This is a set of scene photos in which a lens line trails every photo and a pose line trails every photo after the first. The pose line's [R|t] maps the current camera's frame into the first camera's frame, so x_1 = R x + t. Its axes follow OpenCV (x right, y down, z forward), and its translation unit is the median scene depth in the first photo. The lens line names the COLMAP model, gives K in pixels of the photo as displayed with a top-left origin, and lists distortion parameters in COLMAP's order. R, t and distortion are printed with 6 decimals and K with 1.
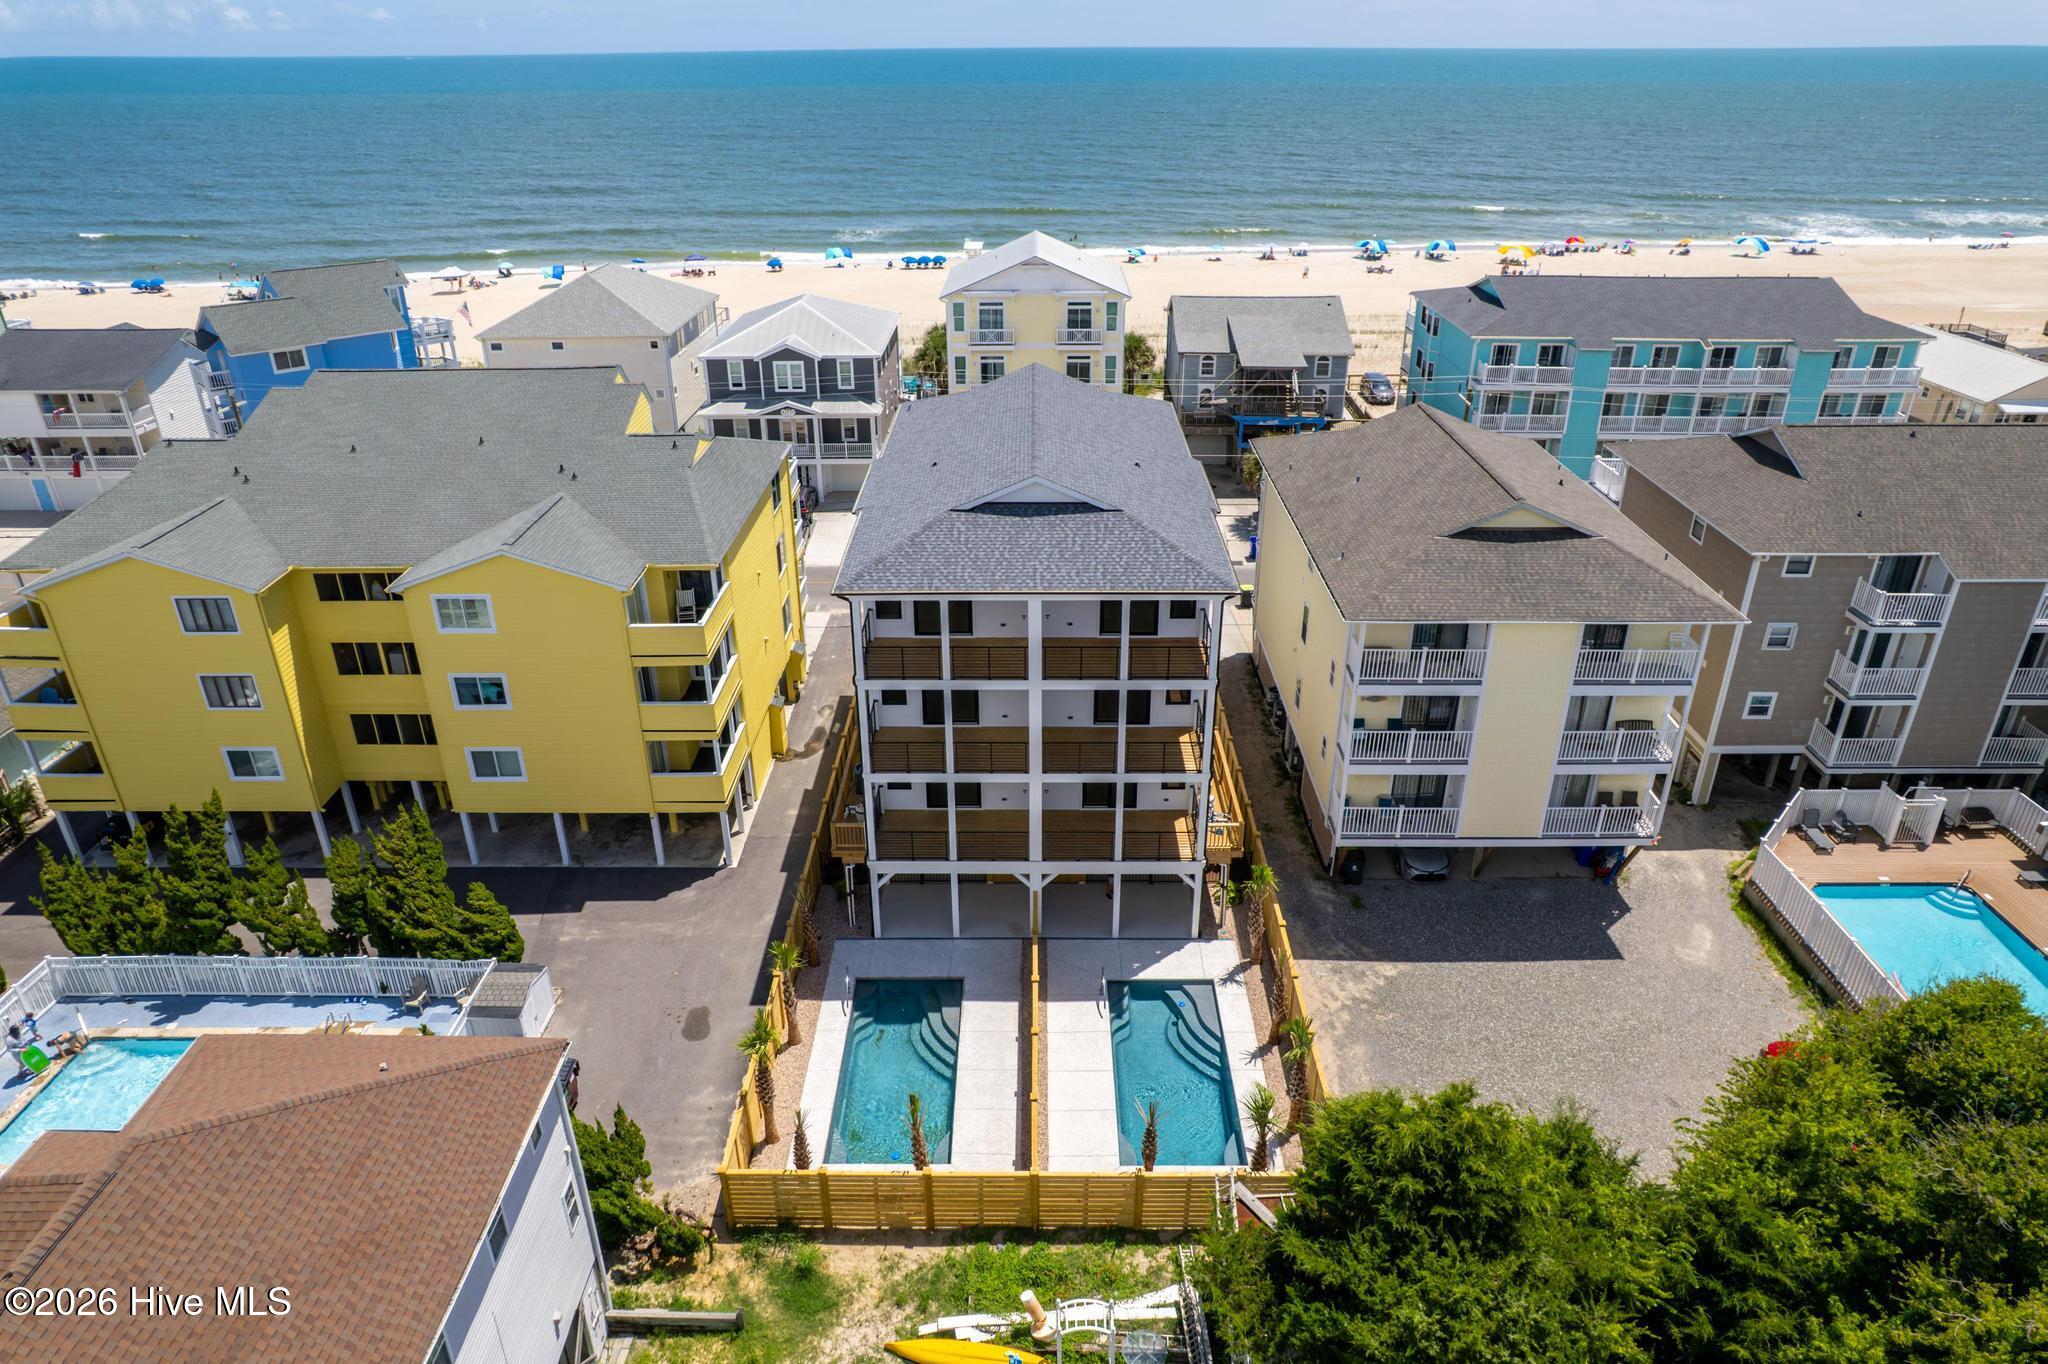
lens RADIAL K [[1308.5, 0, 1026.5], [0, 1308.5, 689.2], [0, 0, 1]] dist [-0.080269, 0.074262]
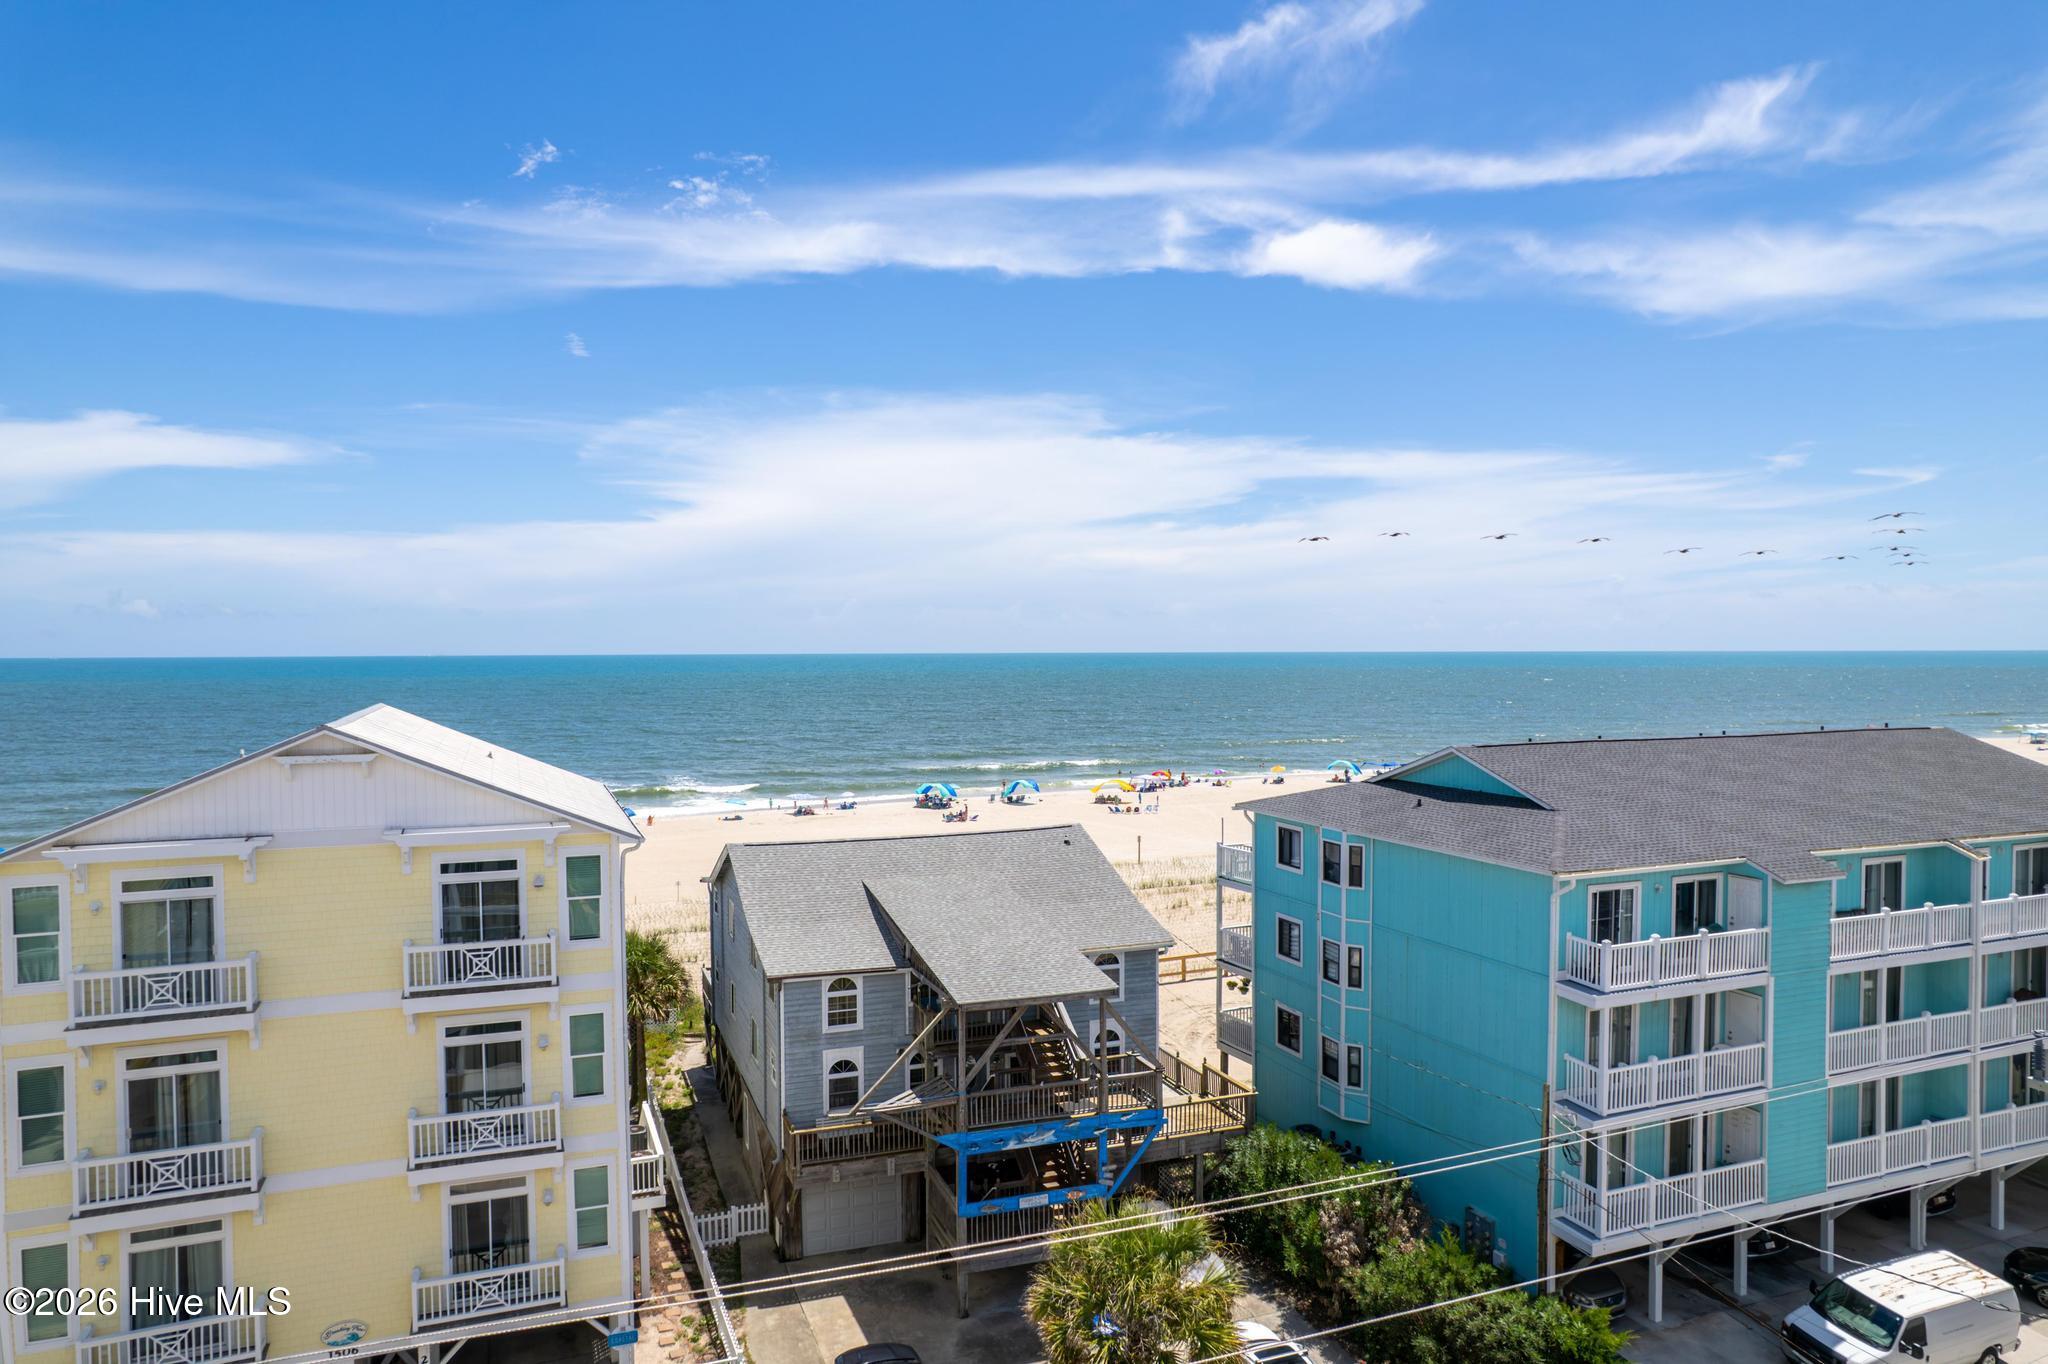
lens RADIAL K [[1317.3, 0, 1027.0], [0, 1317.3, 689.5], [0, 0, 1]] dist [-0.081555, 0.076952]
pose [[0.926725, -0.010795, 0.375584, 0.086440], [0.167843, 0.906209, -0.388091, -0.352000], [-0.336168, 0.422693, 0.841618, 1.242926]]
